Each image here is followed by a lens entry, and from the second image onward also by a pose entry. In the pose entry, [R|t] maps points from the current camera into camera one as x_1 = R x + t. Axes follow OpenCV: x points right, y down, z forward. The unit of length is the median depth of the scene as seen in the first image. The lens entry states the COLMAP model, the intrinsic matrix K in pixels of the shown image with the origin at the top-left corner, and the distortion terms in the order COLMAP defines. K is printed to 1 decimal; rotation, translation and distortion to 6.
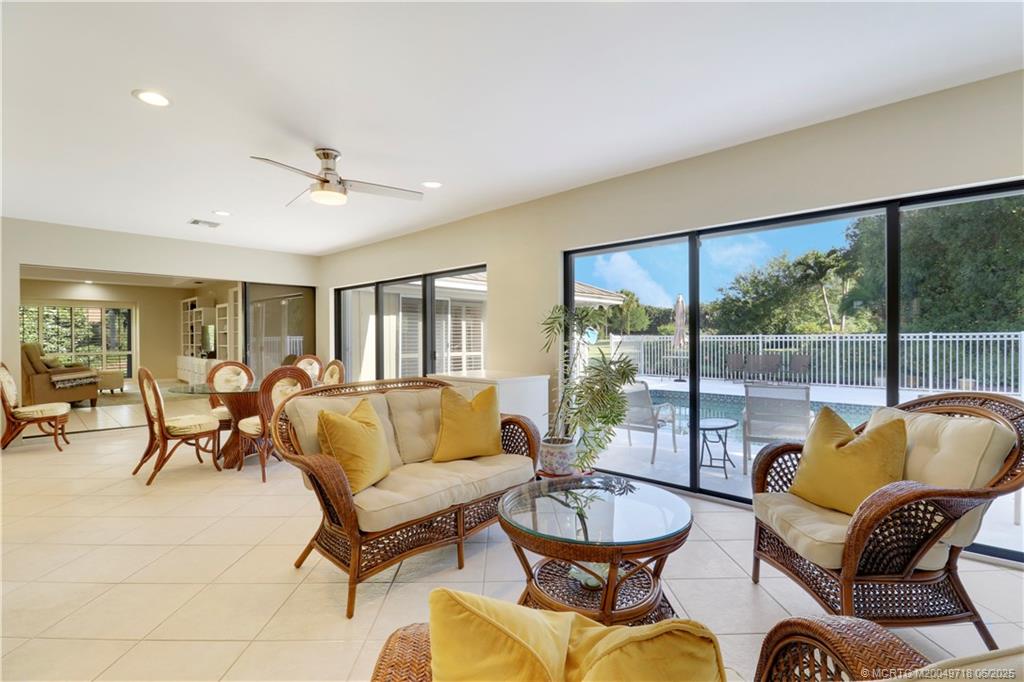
lens RADIAL K [[474.1, 0, 512.3], [0, 474.1, 340.4], [0, 0, 1]] dist [-0.005963, -0.004275]
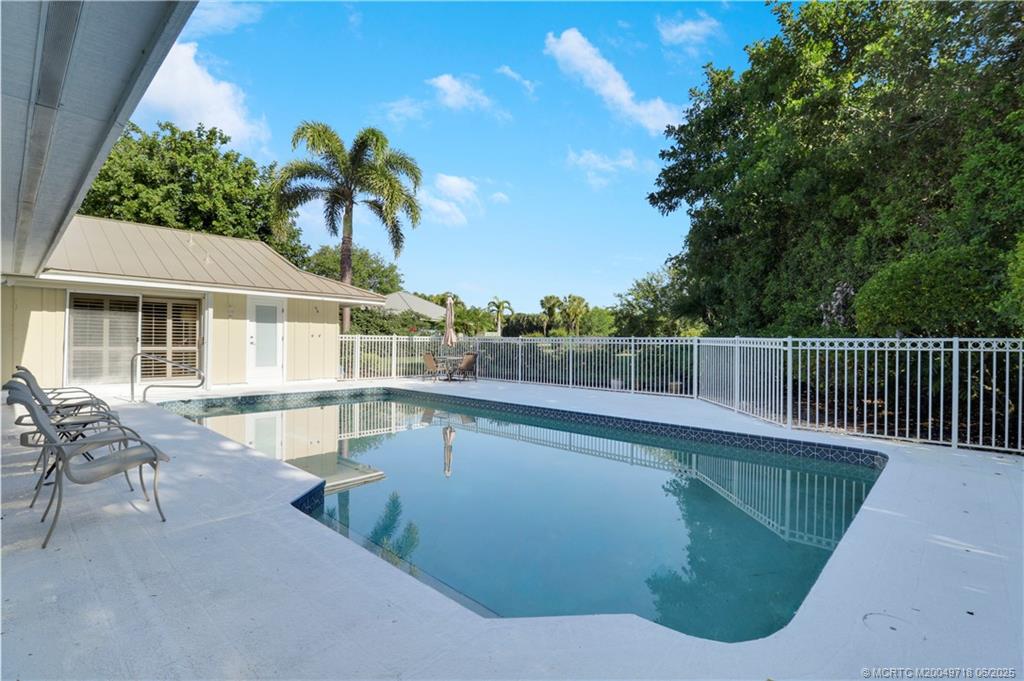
lens RADIAL K [[474.1, 0, 512.6], [0, 474.1, 335.0], [0, 0, 1]] dist [-0.005963, -0.004275]
pose [[0.999837, 0.016207, -0.007895, 0.570412], [-0.016303, 0.999792, -0.012257, -0.002313], [0.007695, 0.012384, 0.999894, -0.030546]]
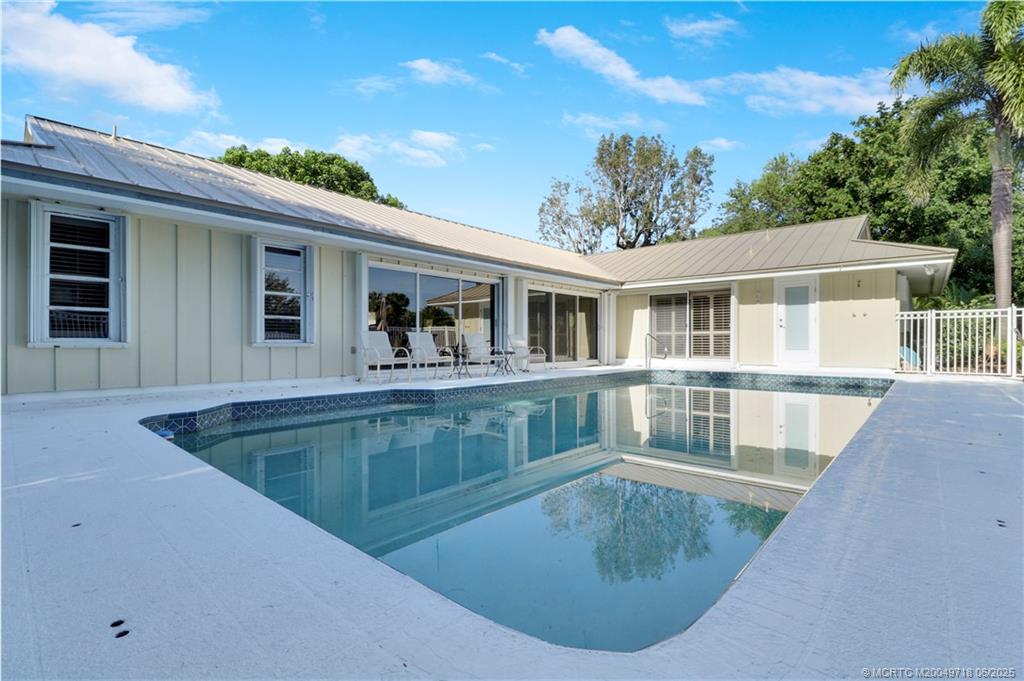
lens RADIAL K [[474.1, 0, 512.3], [0, 474.1, 345.2], [0, 0, 1]] dist [-0.005963, -0.004275]
pose [[0.015679, 0.005171, -0.999864, 0.982719], [-0.001787, 0.999985, 0.005144, 0.046192], [0.999875, 0.001706, 0.015688, 0.384387]]
